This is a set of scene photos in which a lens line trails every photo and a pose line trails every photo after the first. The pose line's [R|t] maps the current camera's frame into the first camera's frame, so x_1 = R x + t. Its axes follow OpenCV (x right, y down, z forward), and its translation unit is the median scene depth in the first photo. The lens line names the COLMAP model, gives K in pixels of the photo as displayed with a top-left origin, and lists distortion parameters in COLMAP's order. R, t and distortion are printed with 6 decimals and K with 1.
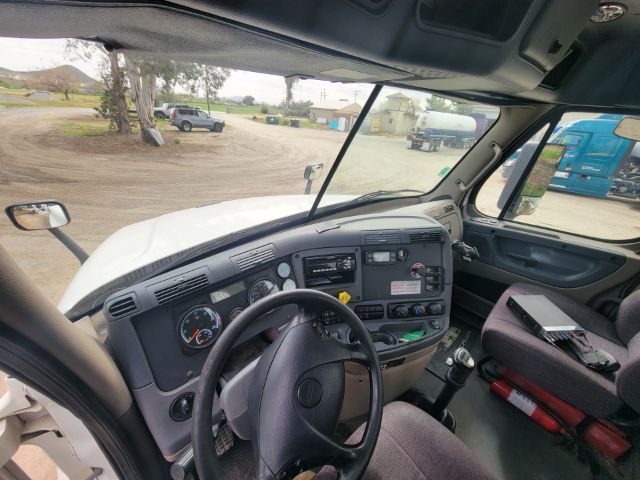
lens RADIAL K [[265.9, 0, 325.0], [0, 265.9, 249.1], [0, 0, 1]] dist [-0.003359, -0.000451]
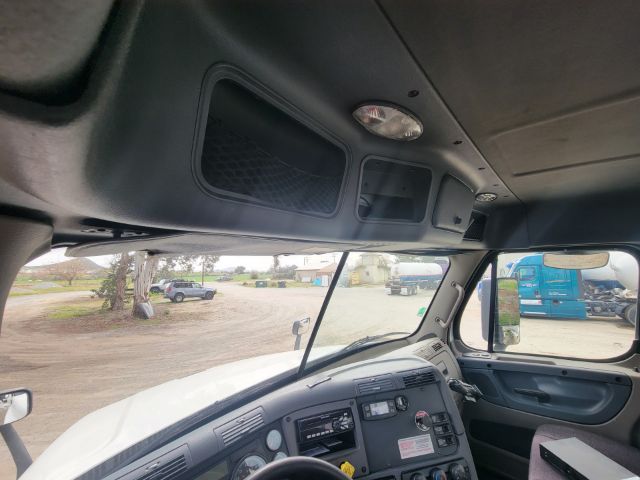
lens RADIAL K [[266.6, 0, 323.2], [0, 266.6, 243.2], [0, 0, 1]] dist [-0.003130, 0.000268]
pose [[0.993502, -0.094312, 0.063702, 0.008273], [0.113802, 0.830123, -0.545844, 0.024176], [-0.001401, 0.549547, 0.835462, -0.061929]]
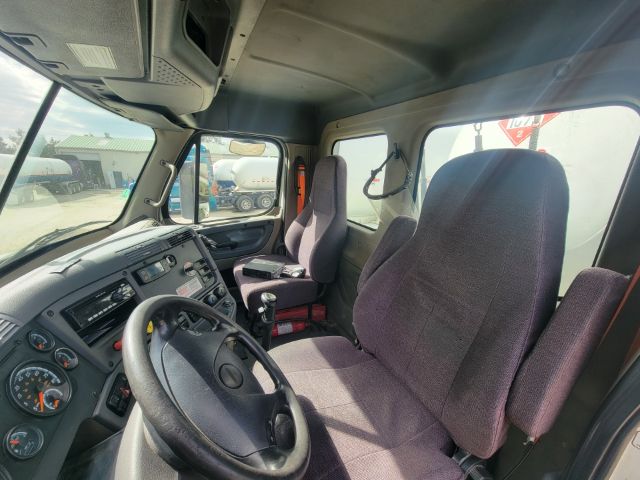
lens RADIAL K [[265.9, 0, 325.0], [0, 265.9, 249.1], [0, 0, 1]] dist [-0.003359, -0.000451]
pose [[0.298002, -0.323912, 0.897929, -0.281353], [0.457418, 0.874091, 0.163506, 0.059138], [-0.837833, 0.362004, 0.408644, 0.075069]]
